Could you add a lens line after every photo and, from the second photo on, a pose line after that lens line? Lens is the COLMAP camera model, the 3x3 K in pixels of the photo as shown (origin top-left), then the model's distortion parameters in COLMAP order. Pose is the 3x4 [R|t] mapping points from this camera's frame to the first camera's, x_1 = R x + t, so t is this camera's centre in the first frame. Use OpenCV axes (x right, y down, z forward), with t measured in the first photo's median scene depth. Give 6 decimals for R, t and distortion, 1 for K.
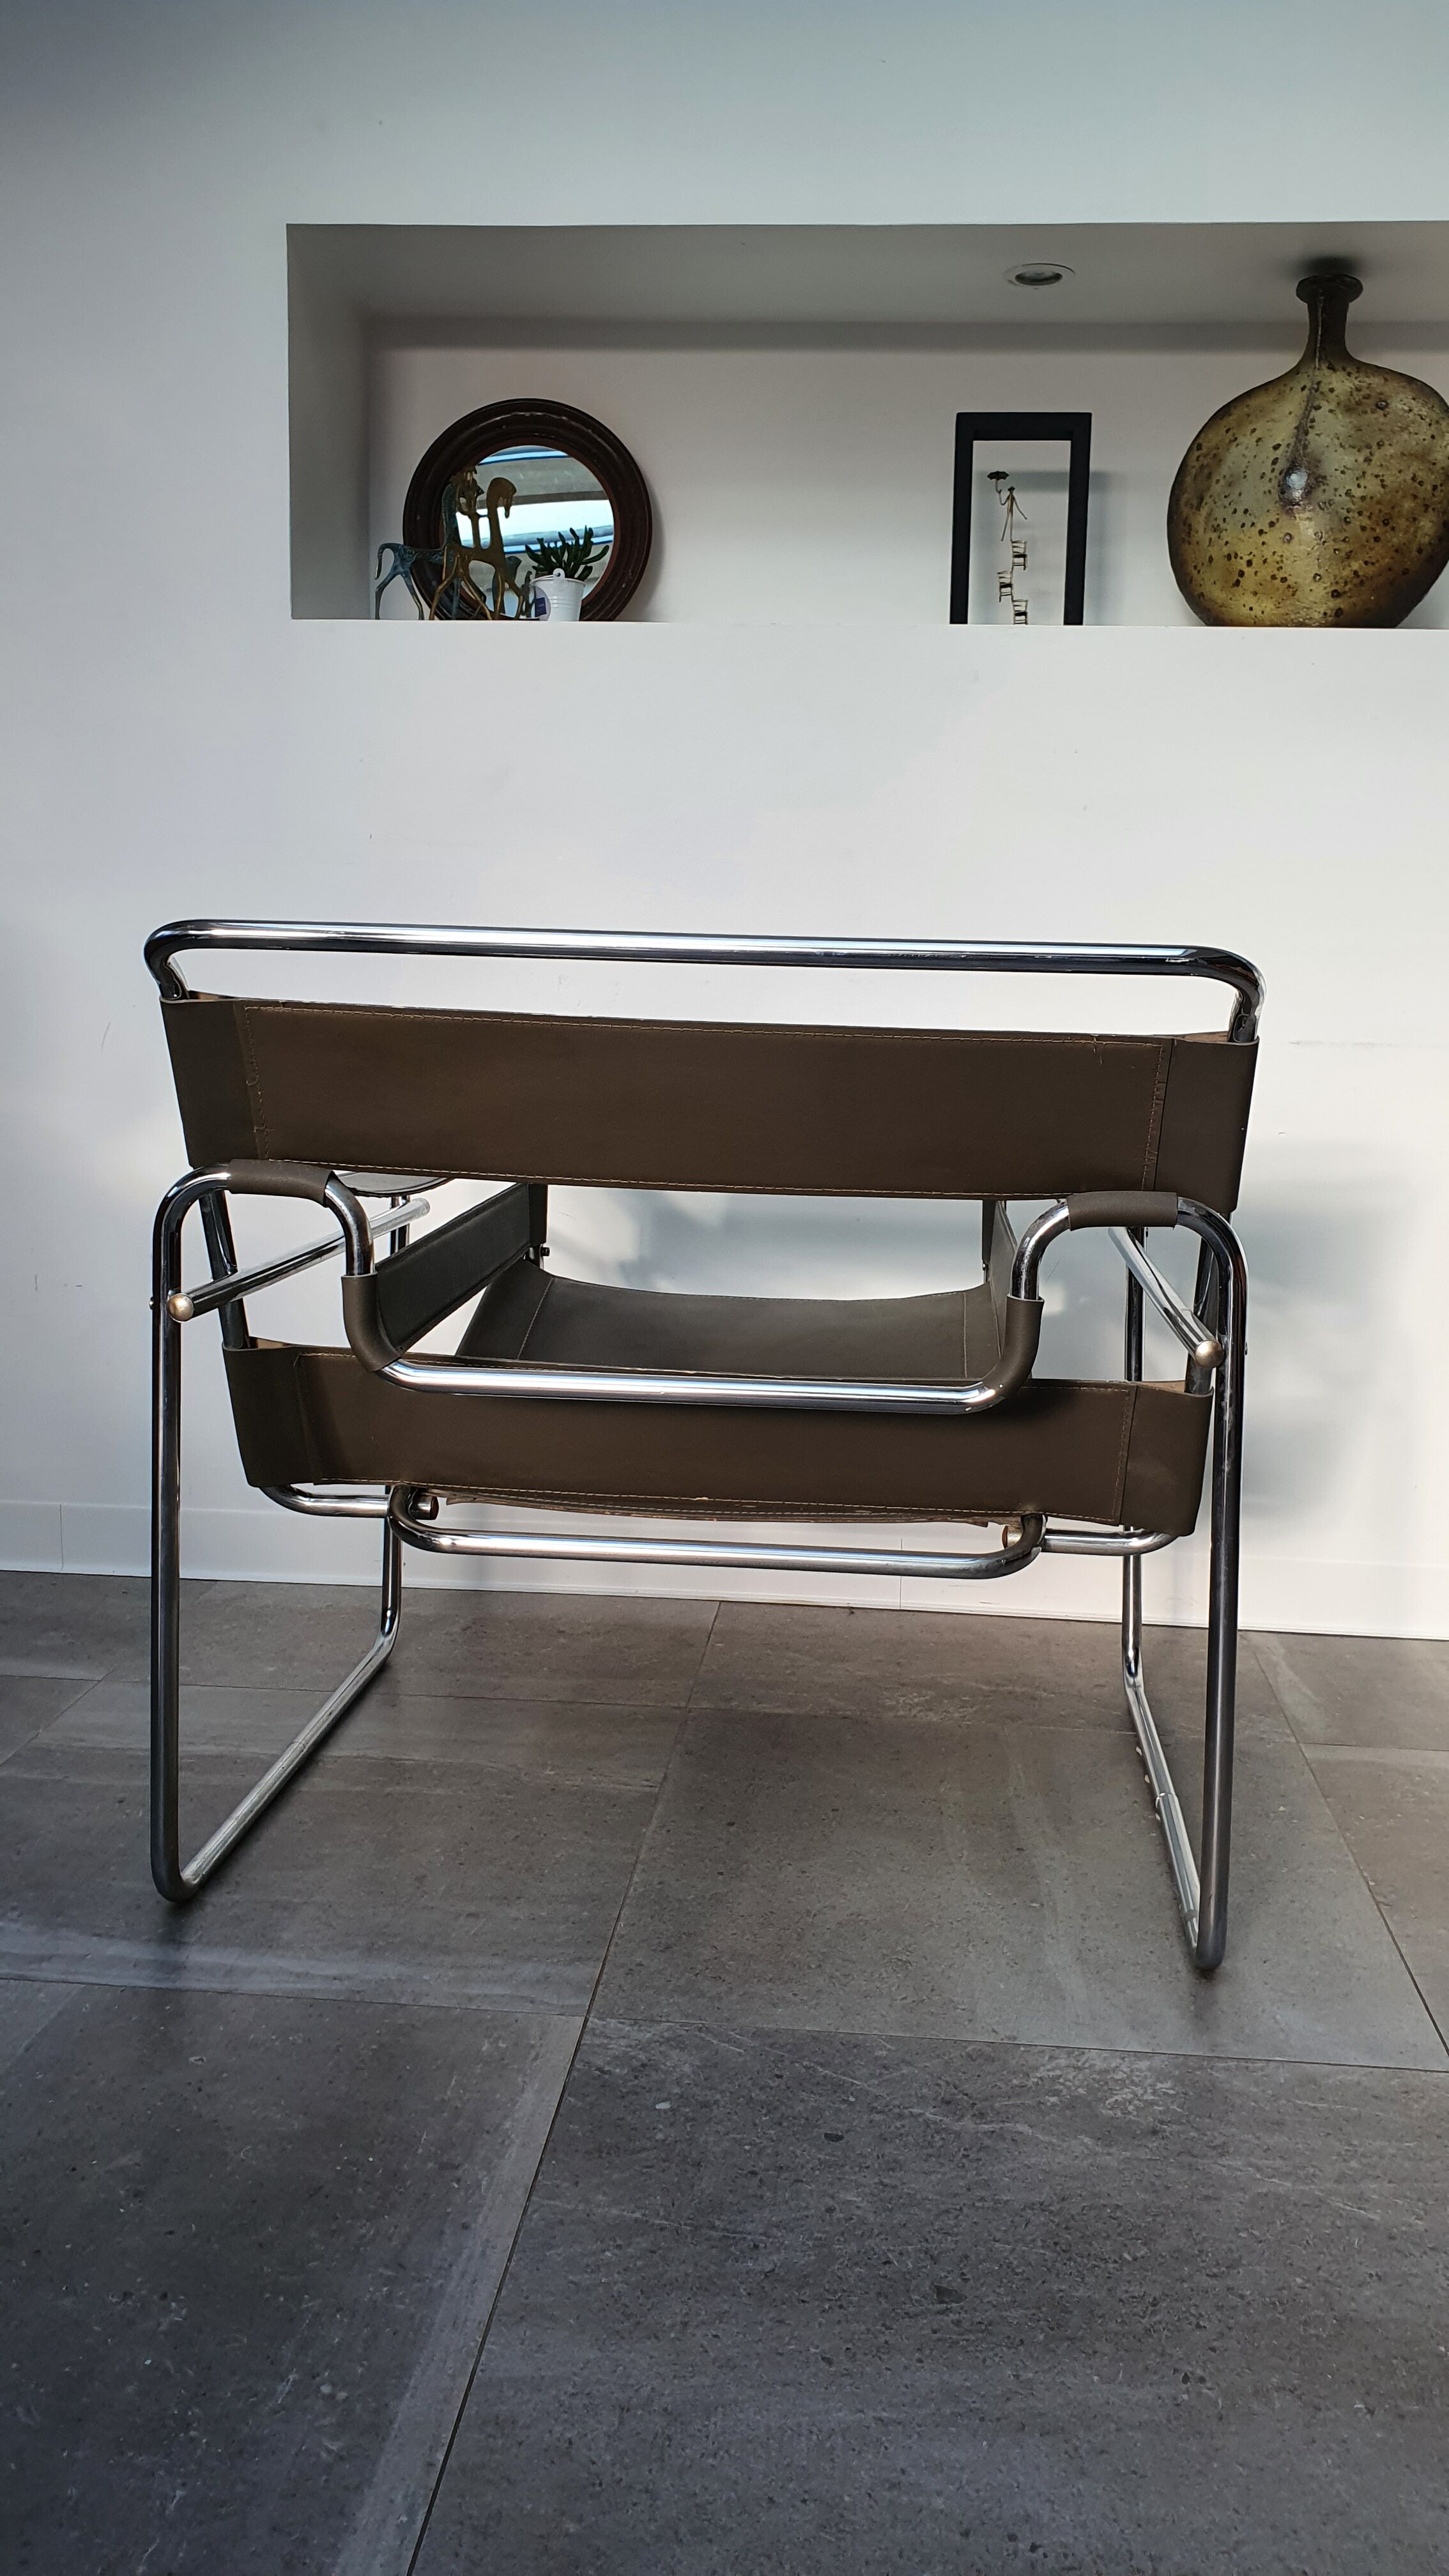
lens RADIAL K [[1966.9, 0, 762.2], [0, 1966.9, 1283.9], [0, 0, 1]] dist [-0.019576, 0.056699]
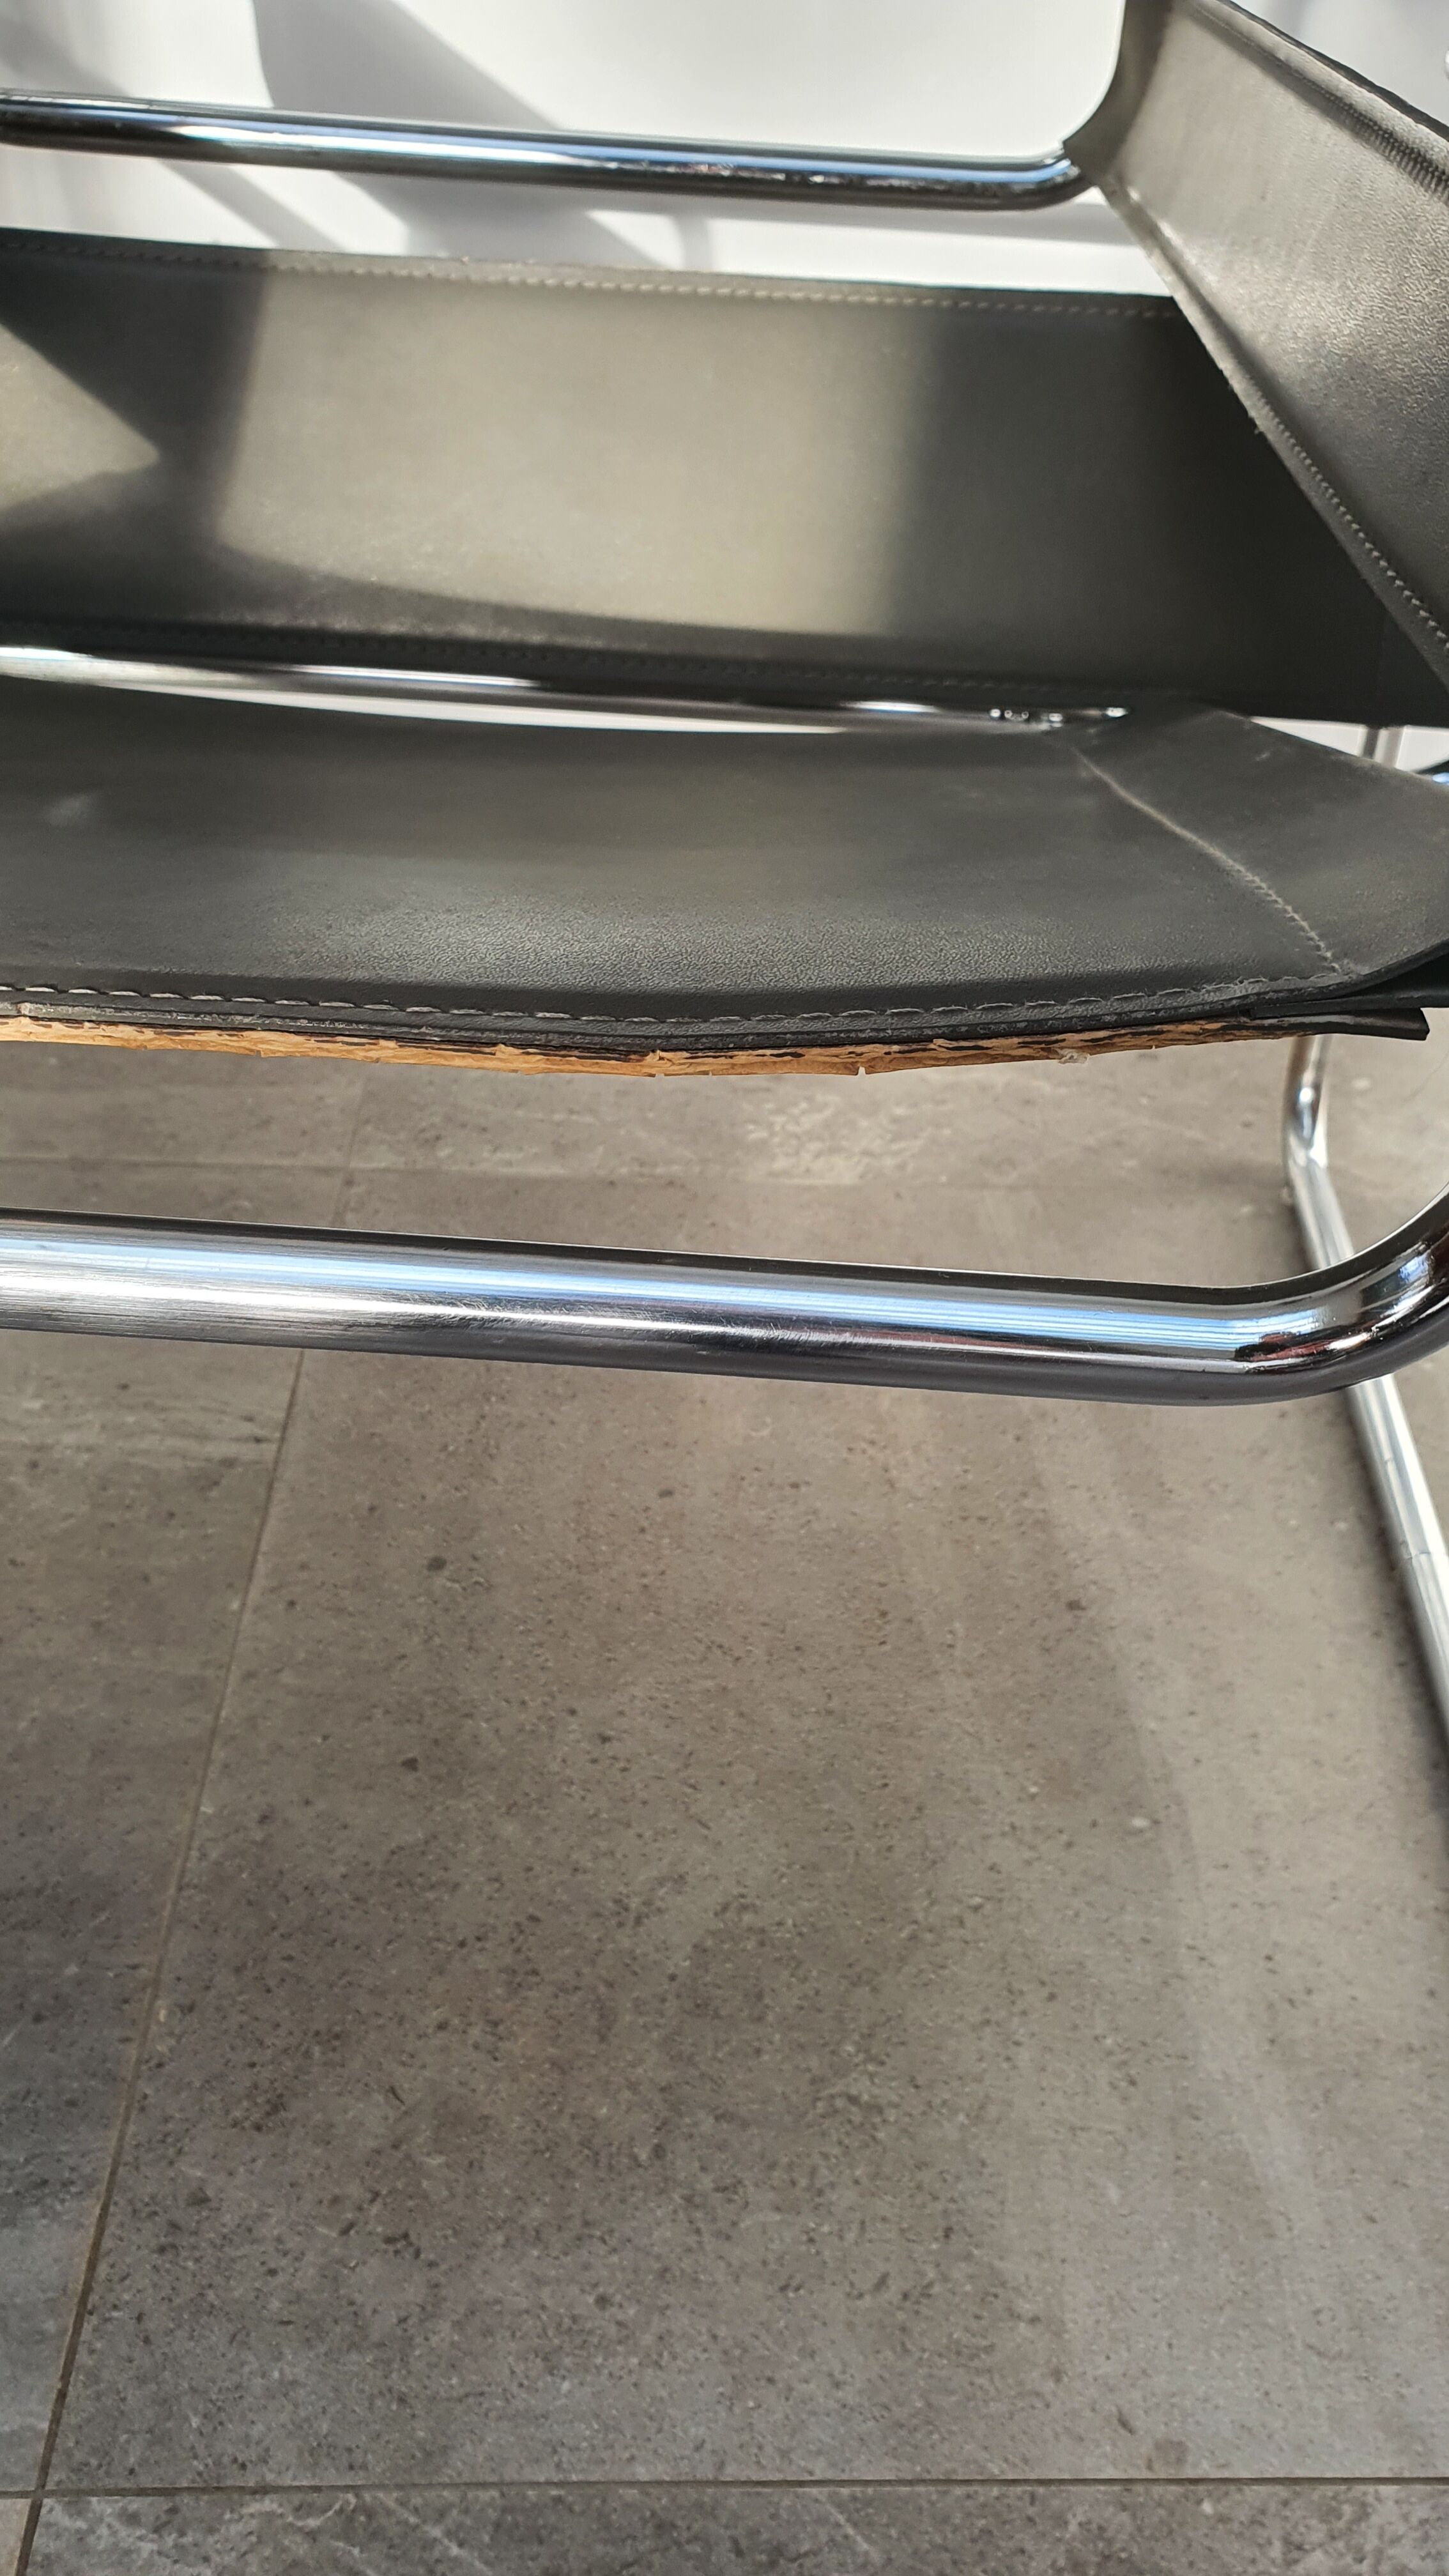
lens RADIAL K [[1975.9, 0, 724.5], [0, 1975.9, 1288.0], [0, 0, 1]] dist [-0.047734, 0.043012]
pose [[0.995110, -0.042095, 0.089355, 0.014662], [-0.007394, 0.870357, 0.492366, -0.001694], [-0.098497, -0.490619, 0.865789, 0.760128]]
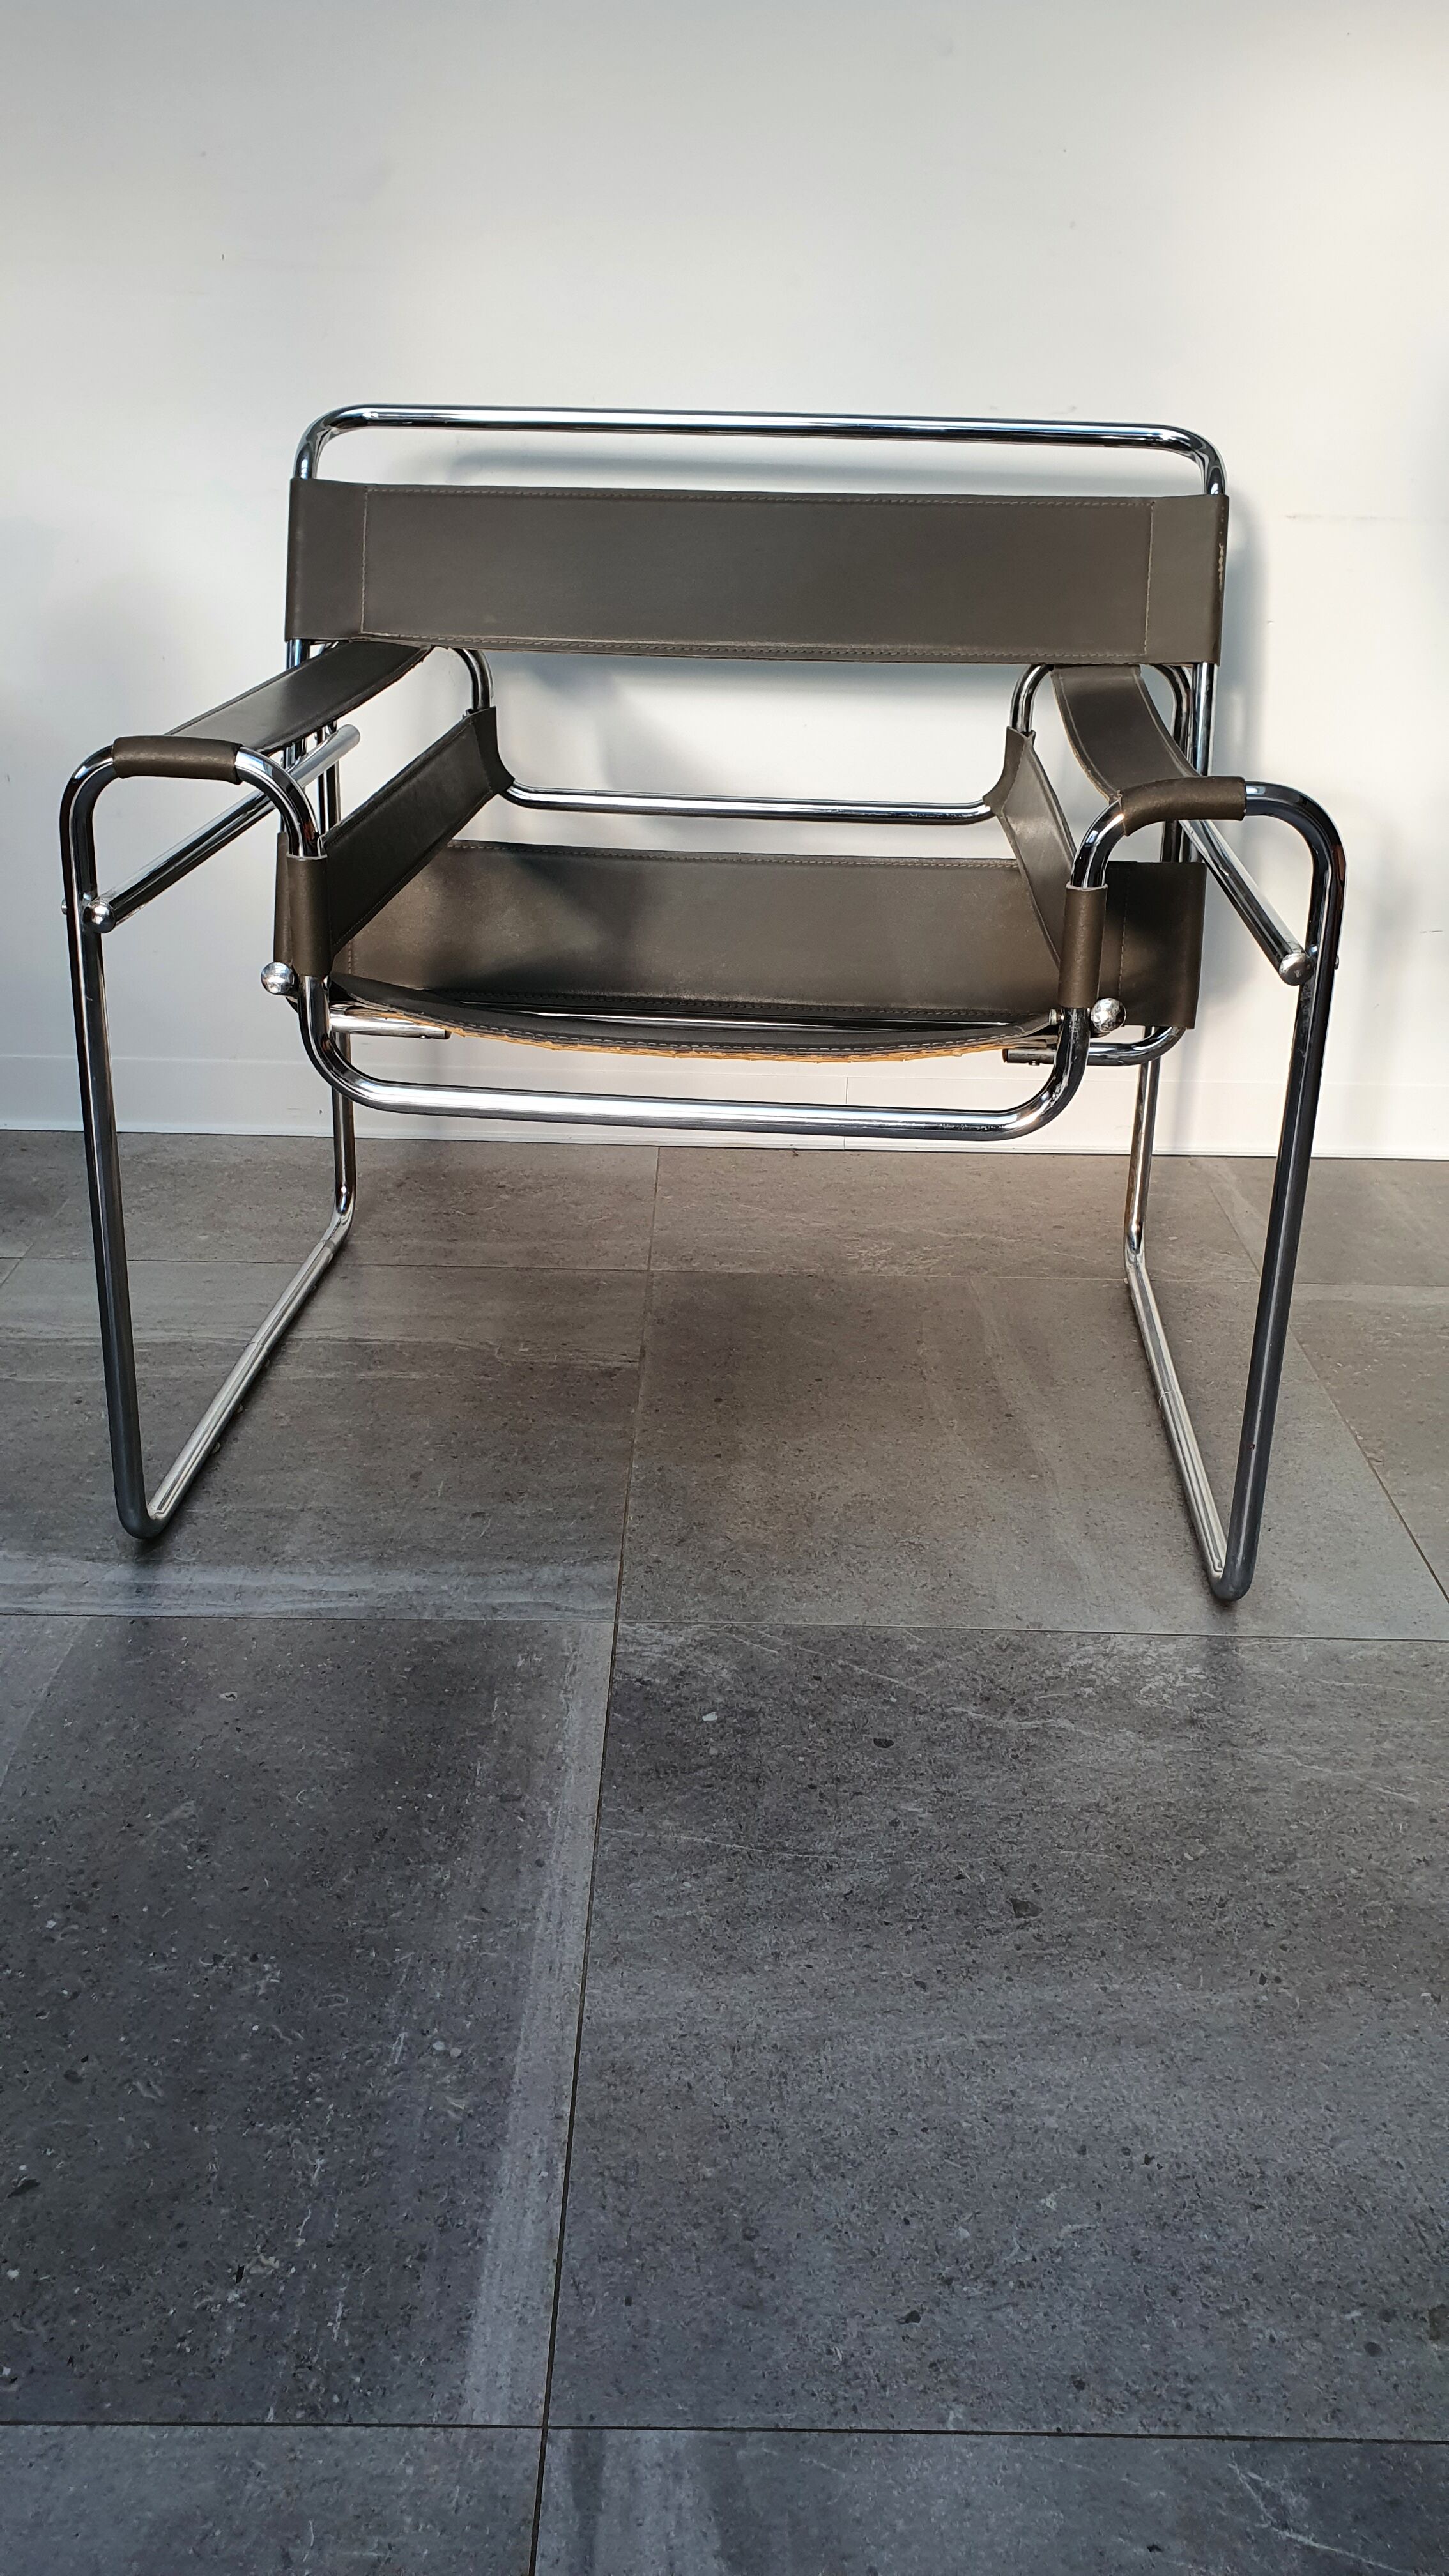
lens RADIAL K [[1936.6, 0, 724.5], [0, 1936.6, 1288.0], [0, 0, 1]] dist [0.235530, -0.722542]
pose [[0.997076, -0.035854, 0.067484, -0.092023], [0.015099, 0.958123, 0.285960, -0.071418], [-0.074911, -0.284105, 0.955862, 0.091609]]
